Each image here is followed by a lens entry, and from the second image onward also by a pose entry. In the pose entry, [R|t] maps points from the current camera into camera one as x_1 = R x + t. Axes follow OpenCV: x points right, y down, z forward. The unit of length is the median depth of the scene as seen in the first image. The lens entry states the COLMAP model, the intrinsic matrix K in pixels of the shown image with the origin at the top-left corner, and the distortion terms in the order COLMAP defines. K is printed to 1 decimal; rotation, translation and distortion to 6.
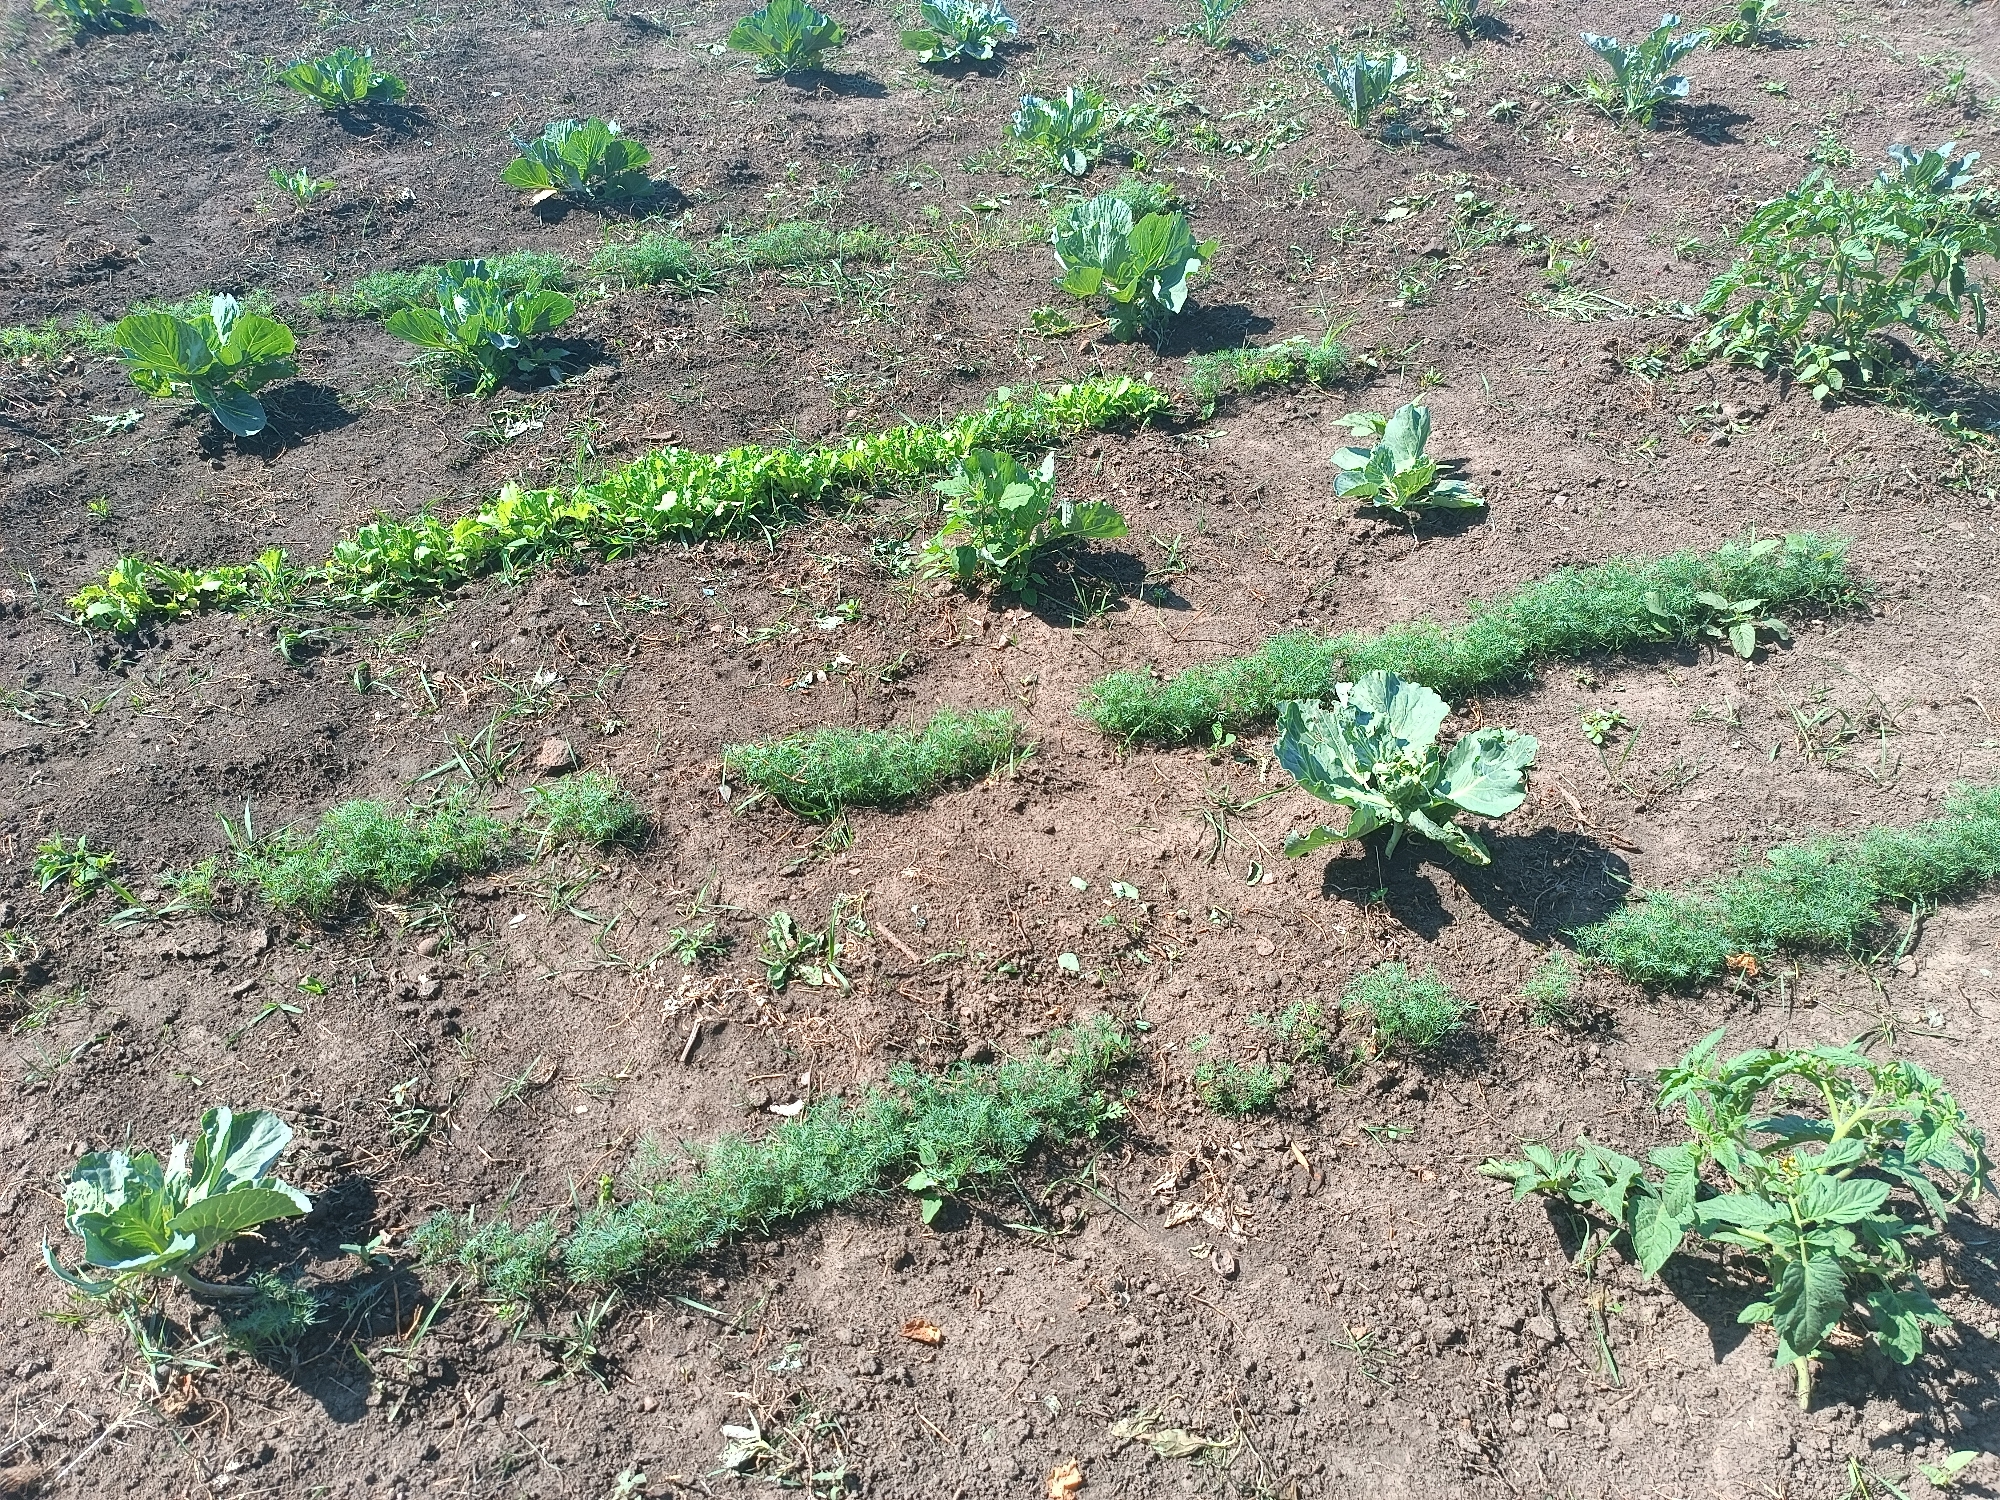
lens RADIAL K [[1466.4, 0, 1000.0], [0, 1466.4, 750.0], [0, 0, 1]] dist [0.037436, -0.035708]
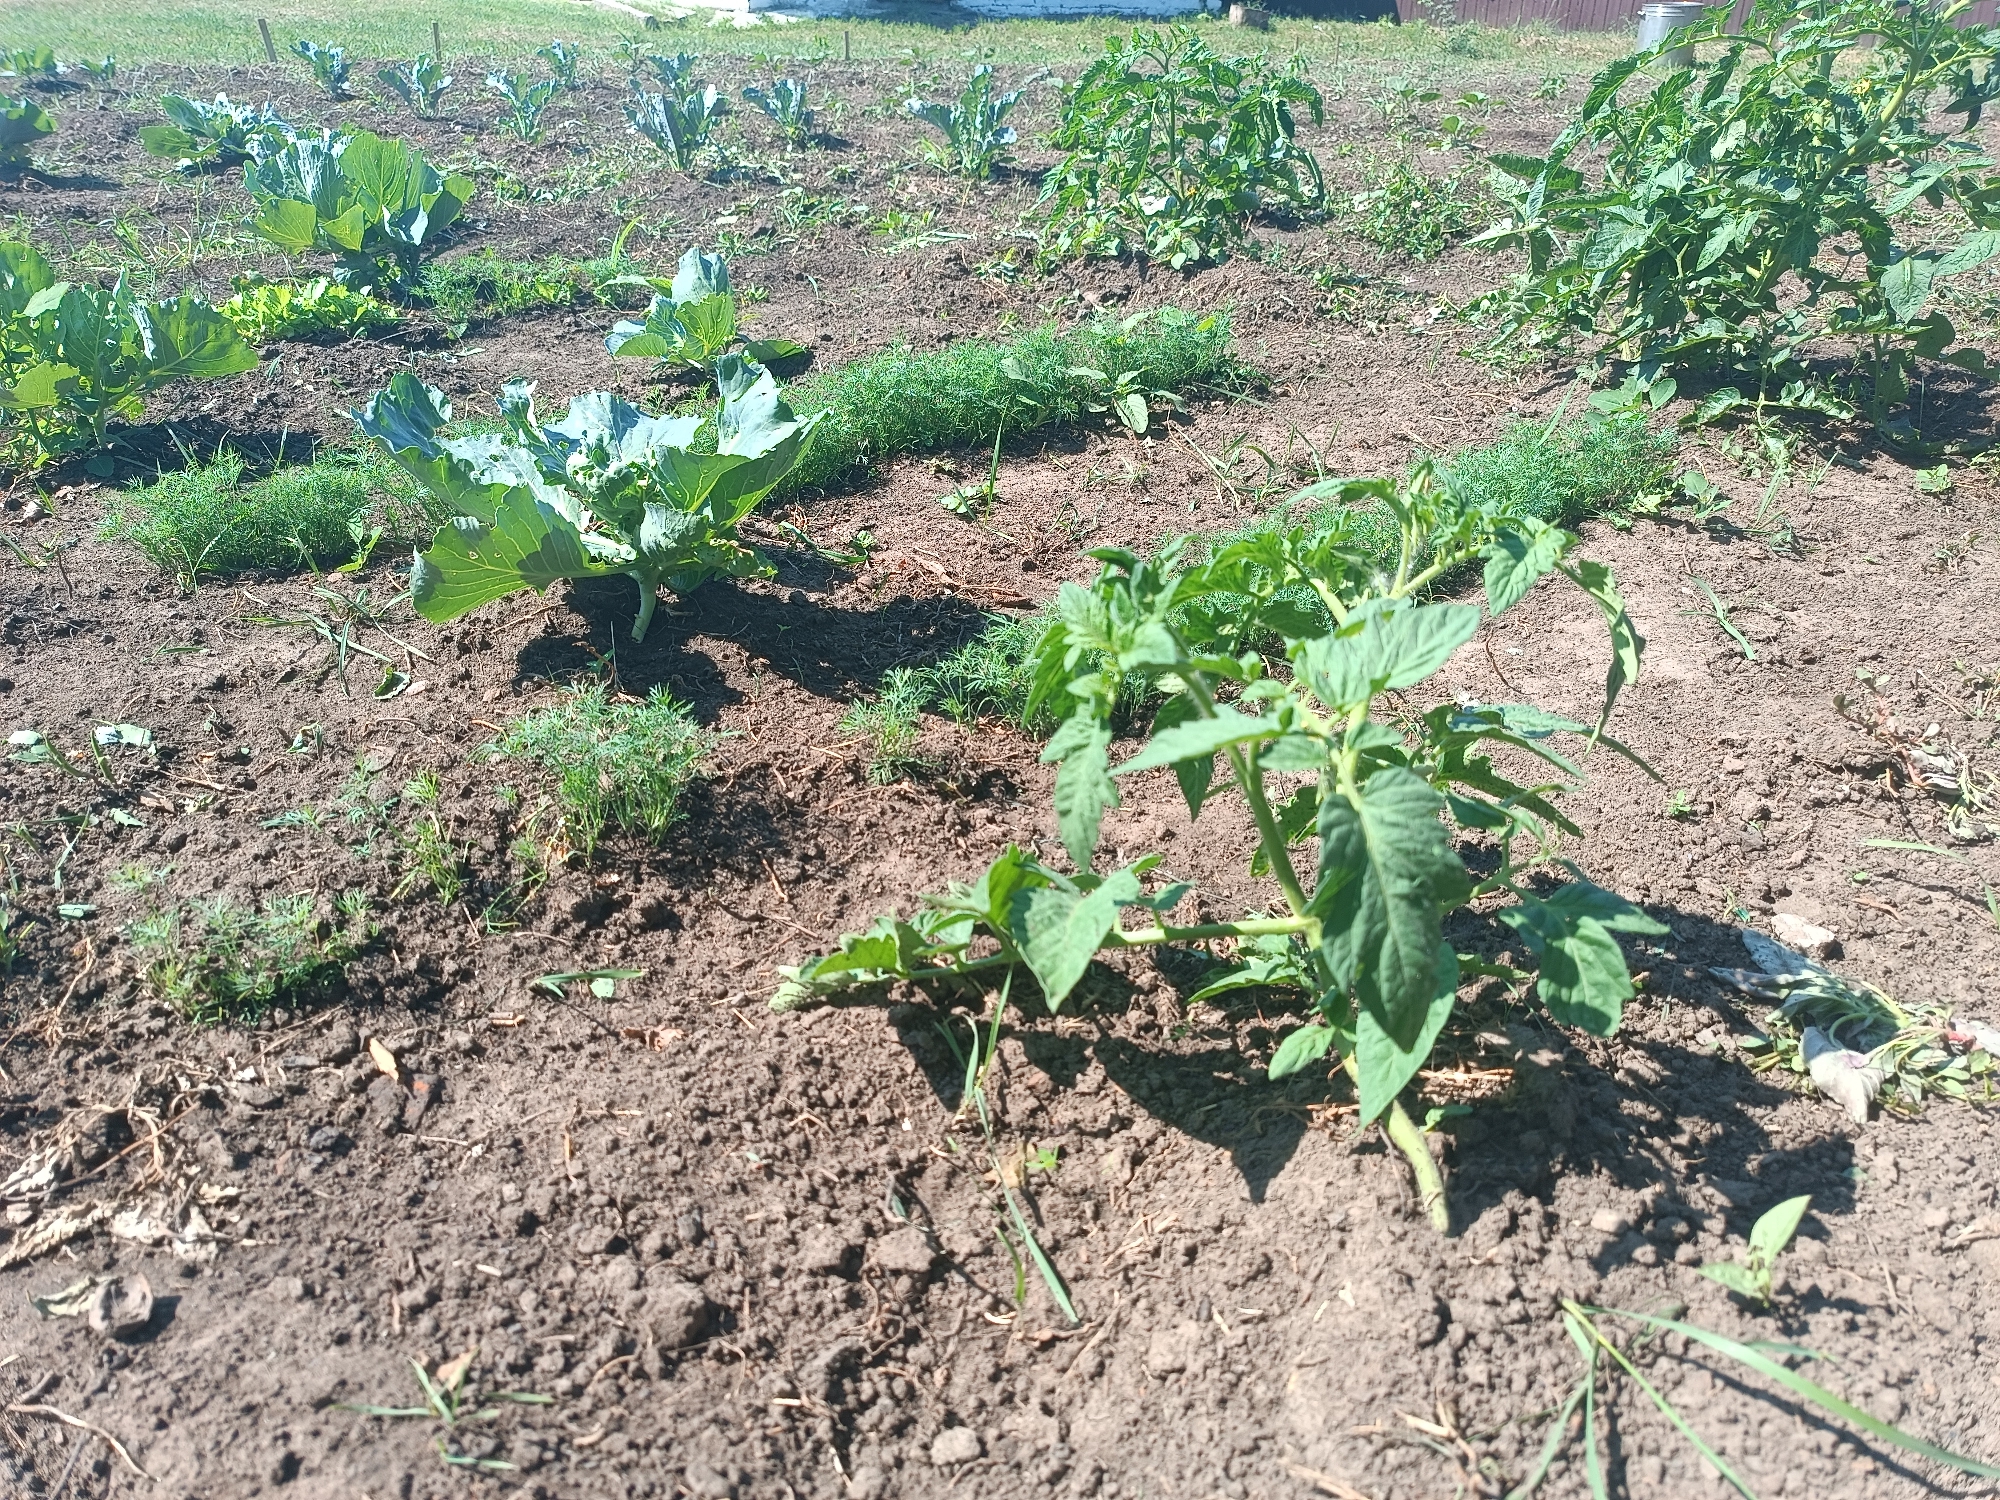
lens RADIAL K [[1466.4, 0, 1000.0], [0, 1466.4, 750.0], [0, 0, 1]] dist [0.037436, -0.035708]
pose [[0.939797, -0.133423, 0.314611, 0.267583], [0.195827, 0.964747, -0.175829, 0.320120], [-0.280061, 0.226853, 0.932794, 0.530820]]
